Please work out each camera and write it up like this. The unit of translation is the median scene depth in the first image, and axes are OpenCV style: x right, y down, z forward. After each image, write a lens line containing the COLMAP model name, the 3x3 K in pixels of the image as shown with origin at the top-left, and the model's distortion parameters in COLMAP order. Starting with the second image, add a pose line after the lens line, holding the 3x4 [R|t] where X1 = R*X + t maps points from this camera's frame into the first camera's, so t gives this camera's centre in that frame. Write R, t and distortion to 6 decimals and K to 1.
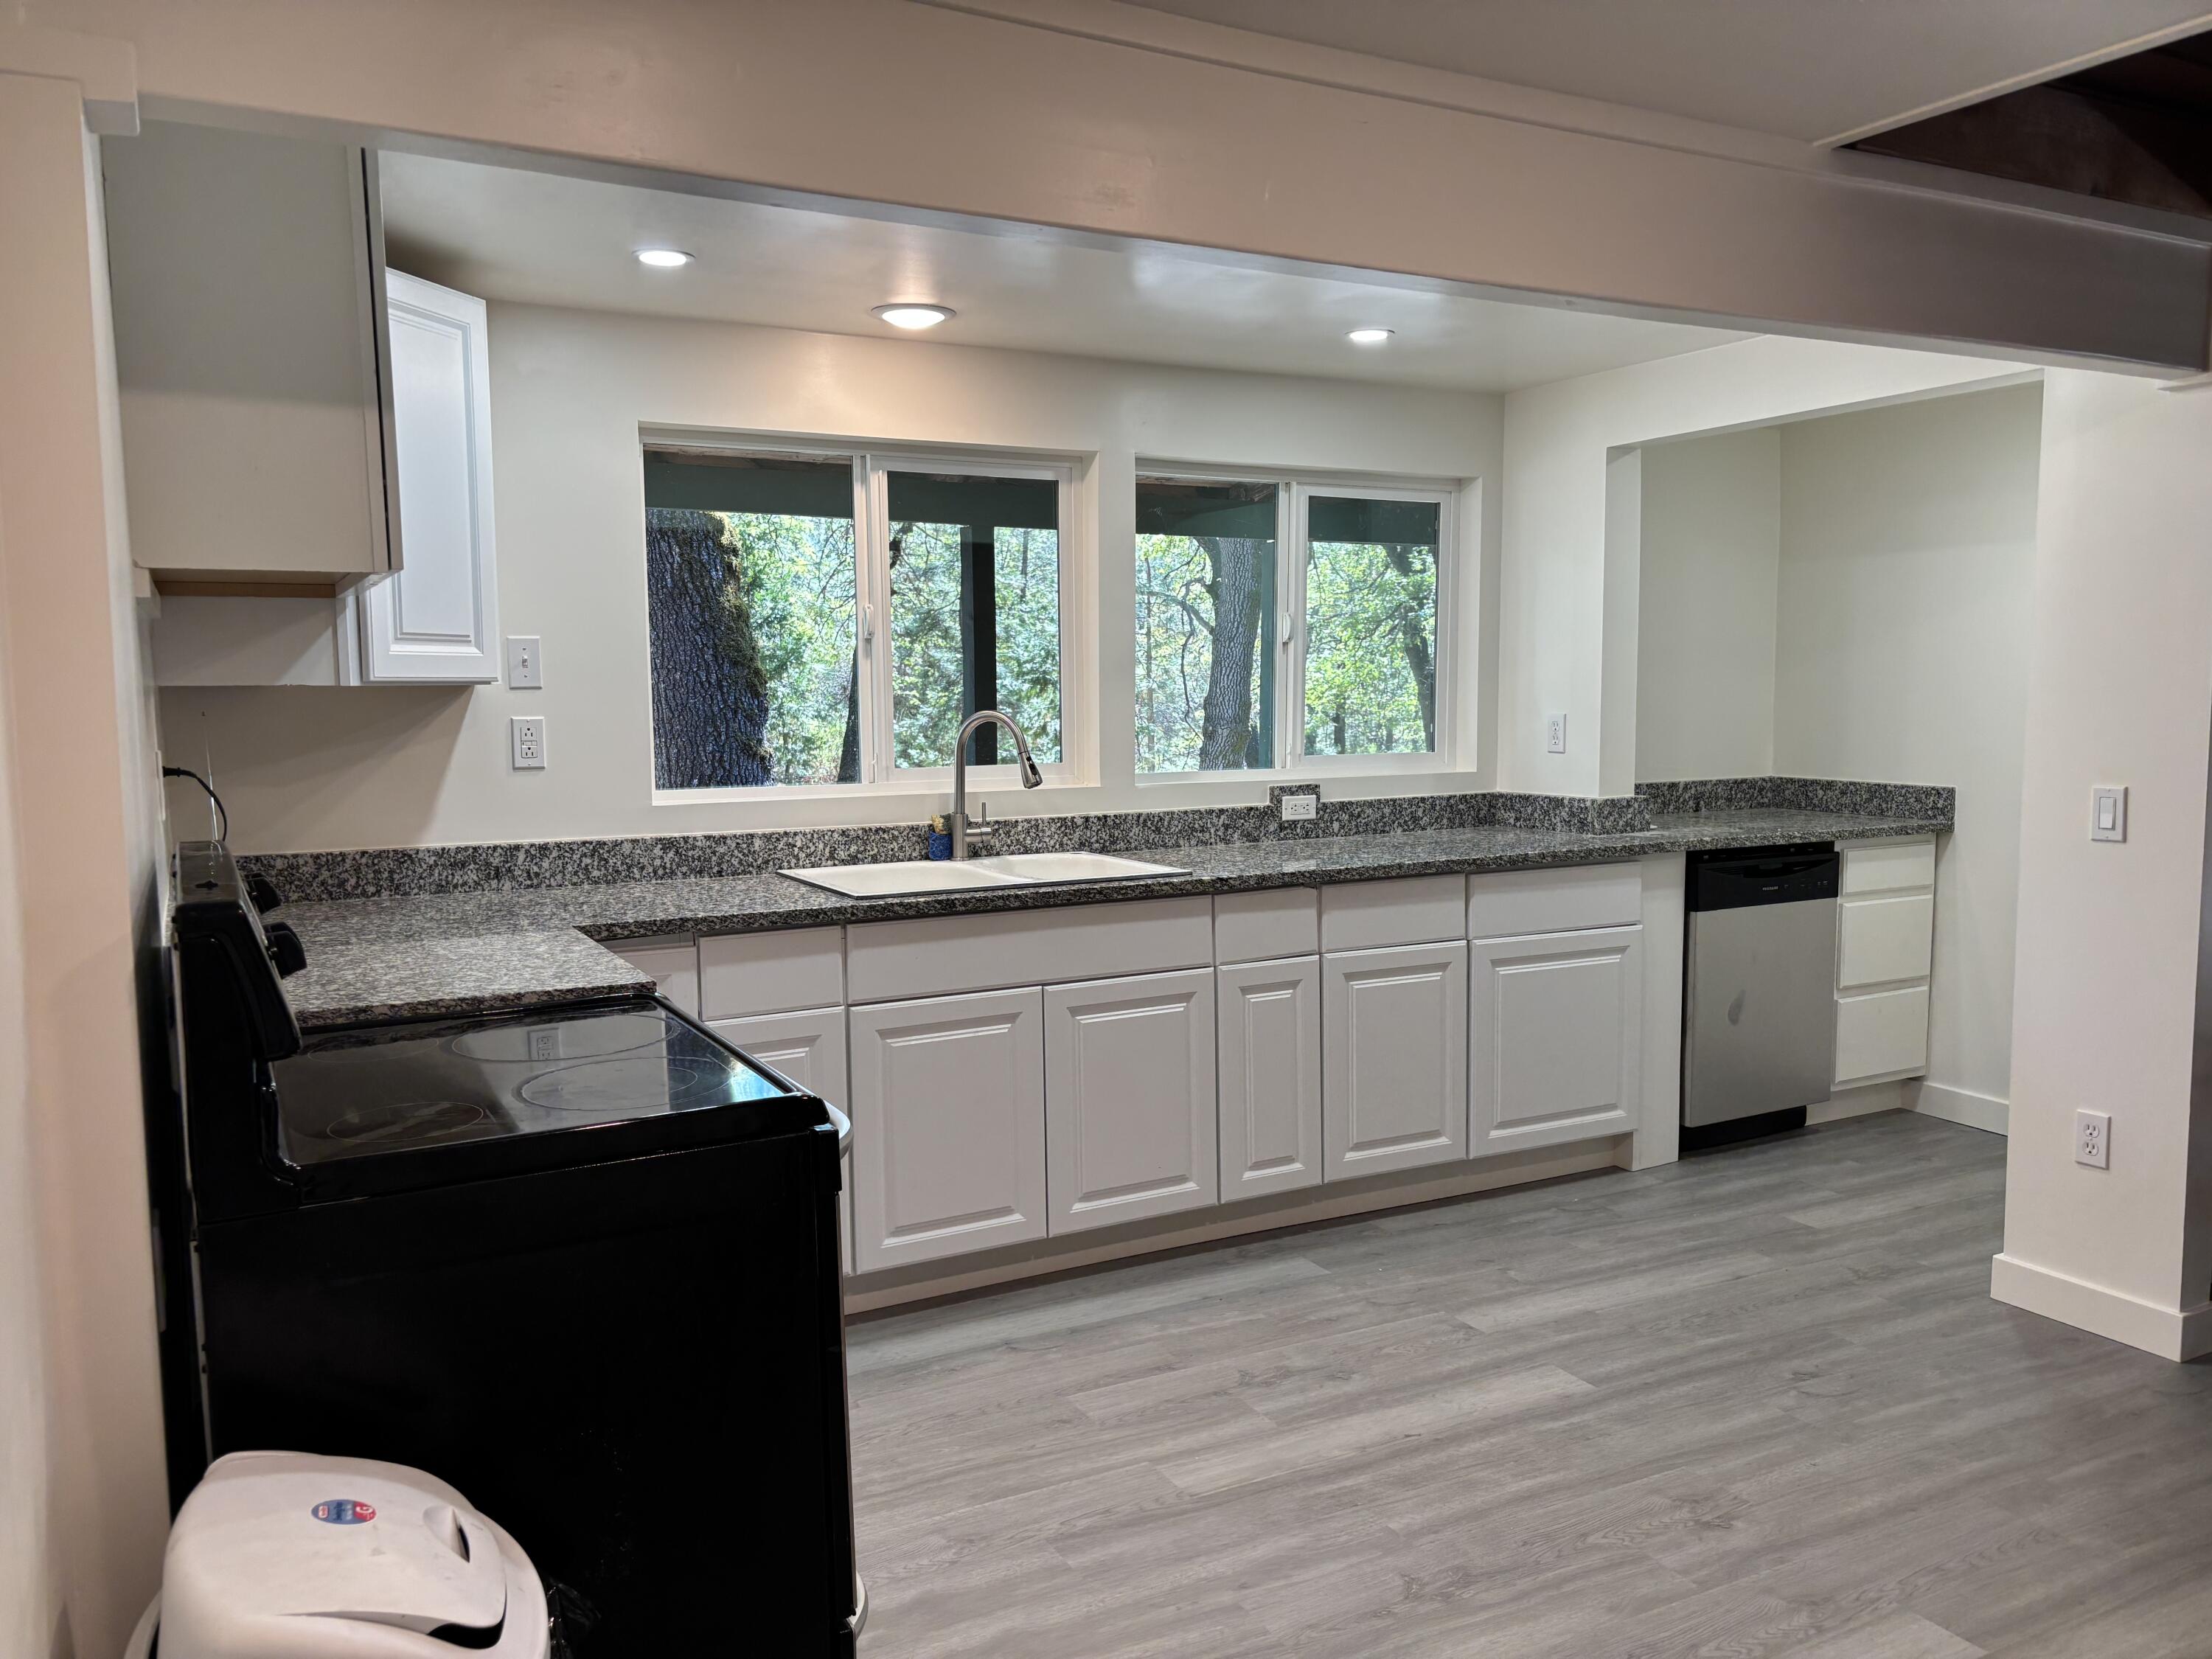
lens RADIAL K [[1684.0, 0, 1106.0], [0, 1684.0, 829.5], [0, 0, 1]] dist [0.082017, -0.074275]
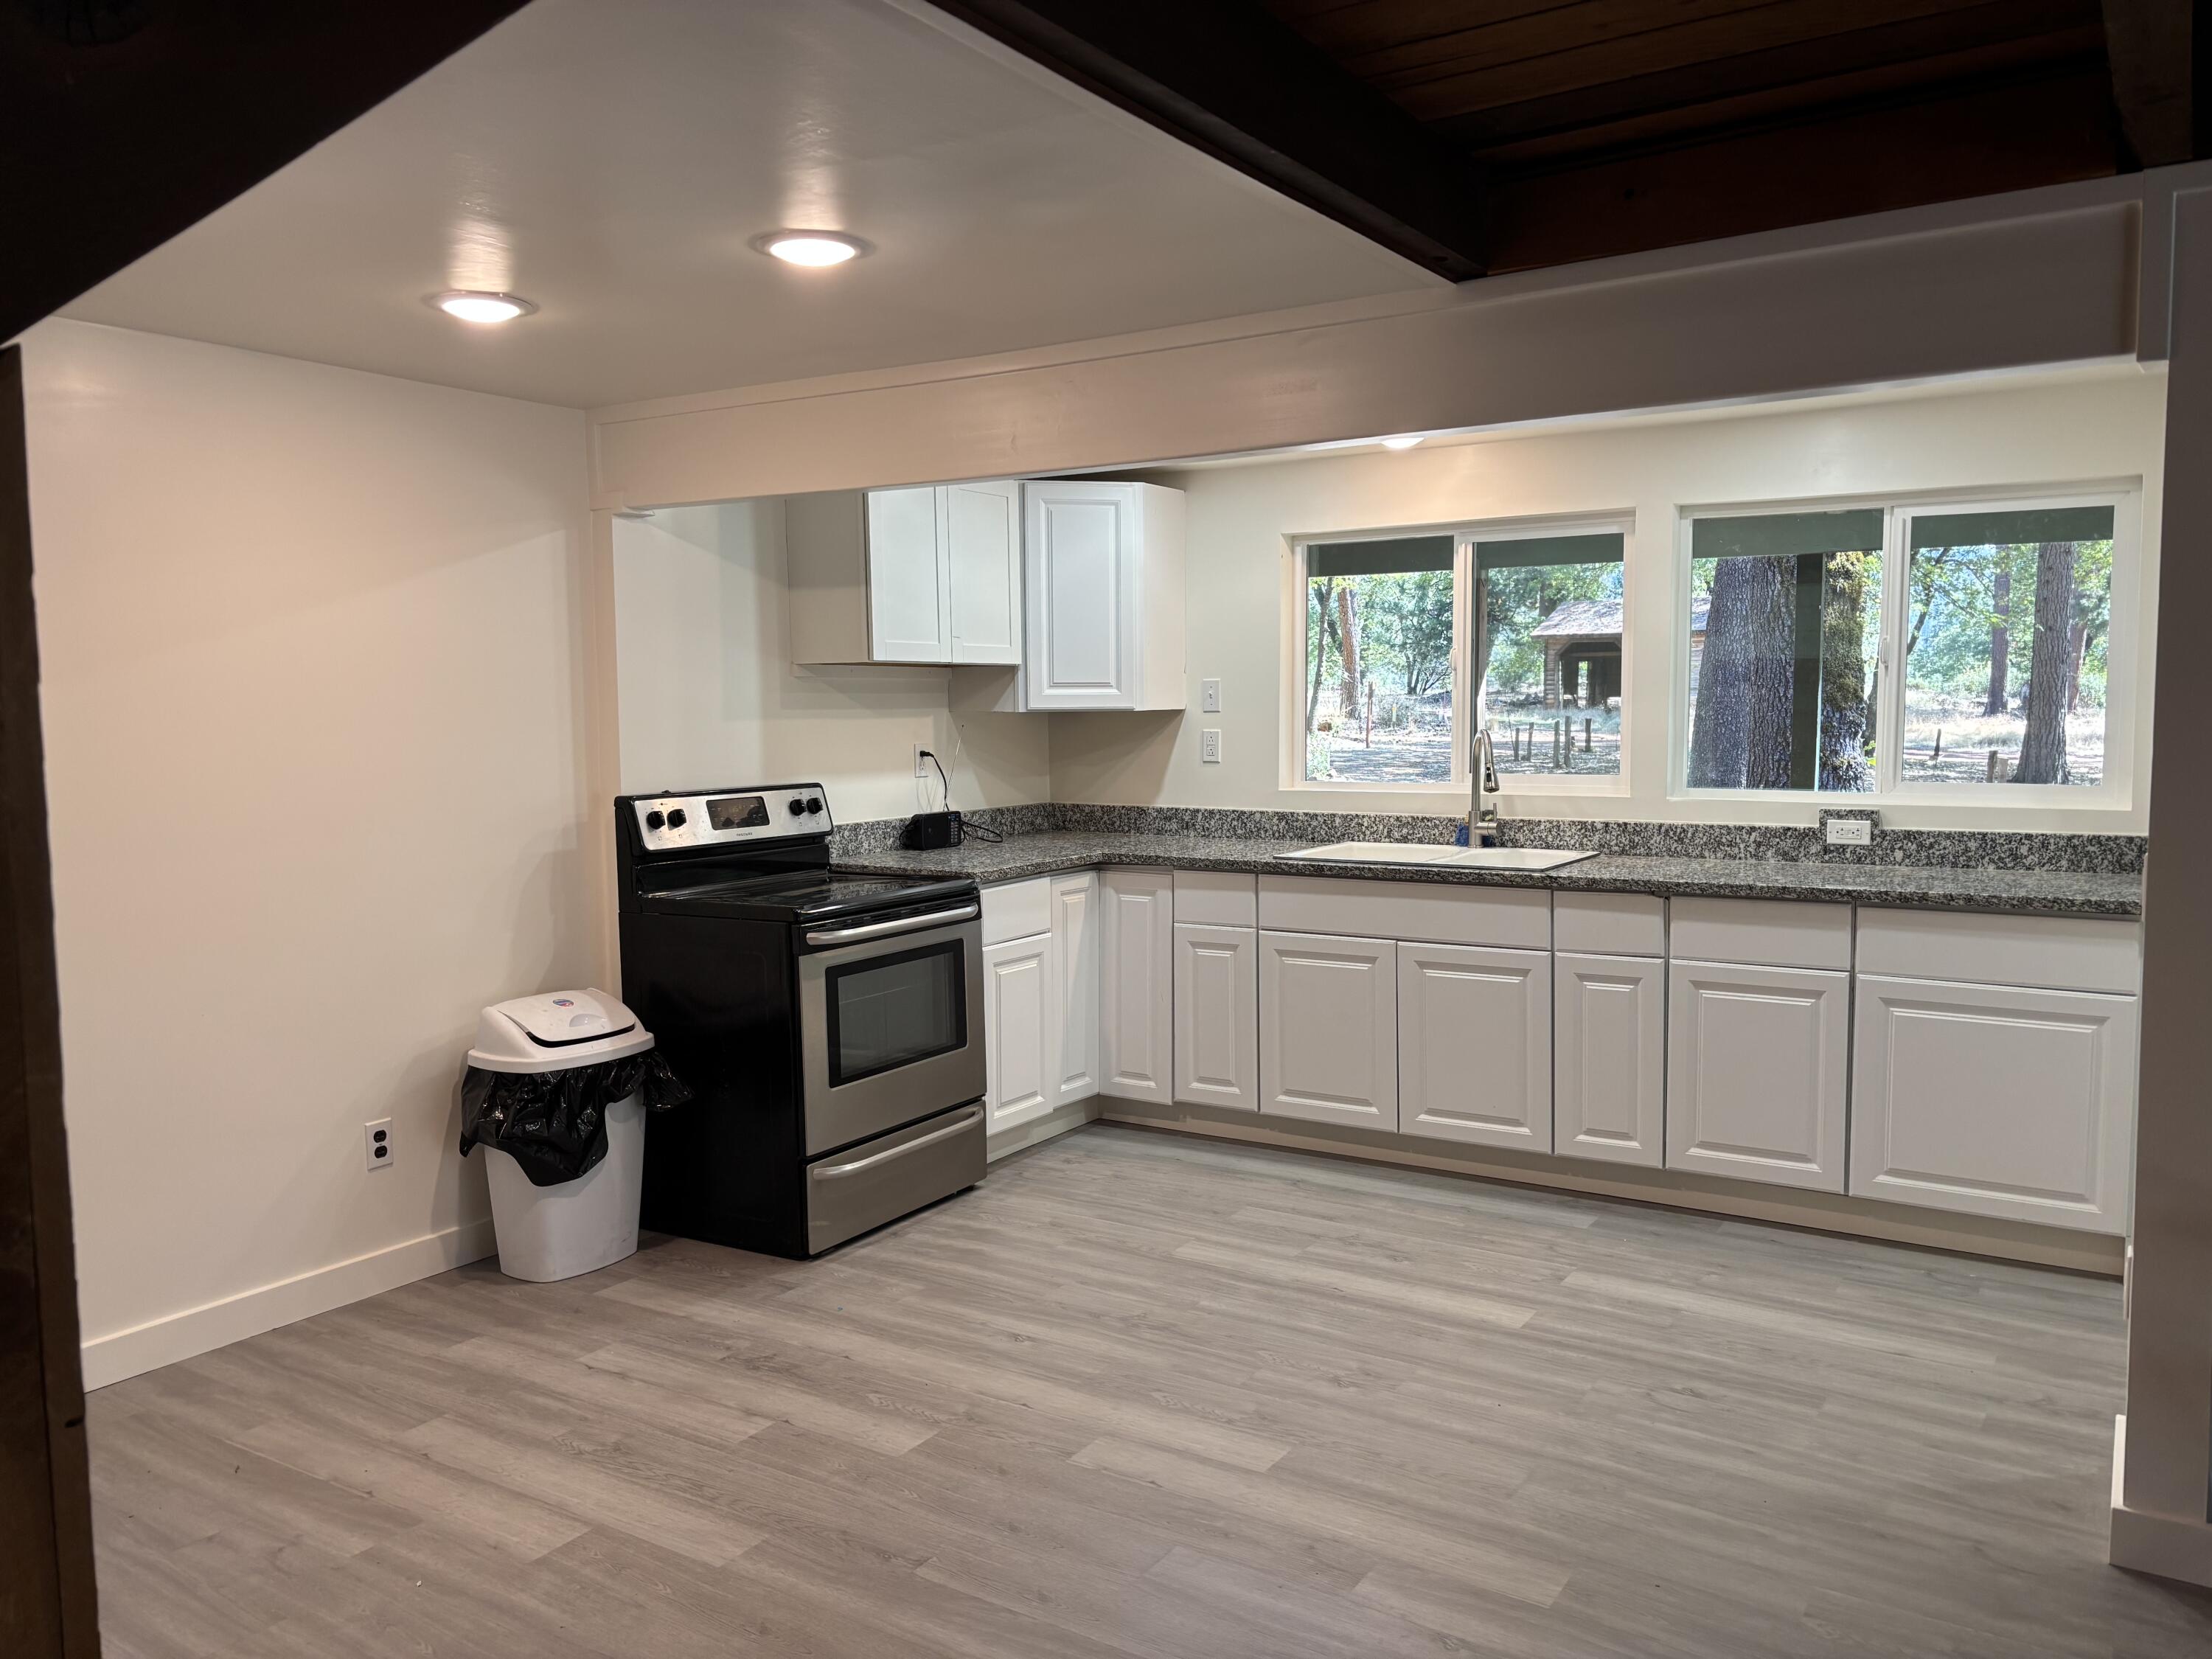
lens RADIAL K [[1656.4, 0, 1112.5], [0, 1656.4, 842.4], [0, 0, 1]] dist [0.065197, -0.070504]
pose [[0.482188, 0.080136, -0.872395, 0.943391], [-0.070137, 0.996142, 0.052737, -0.035060], [0.873256, 0.035758, 0.485948, 0.165756]]
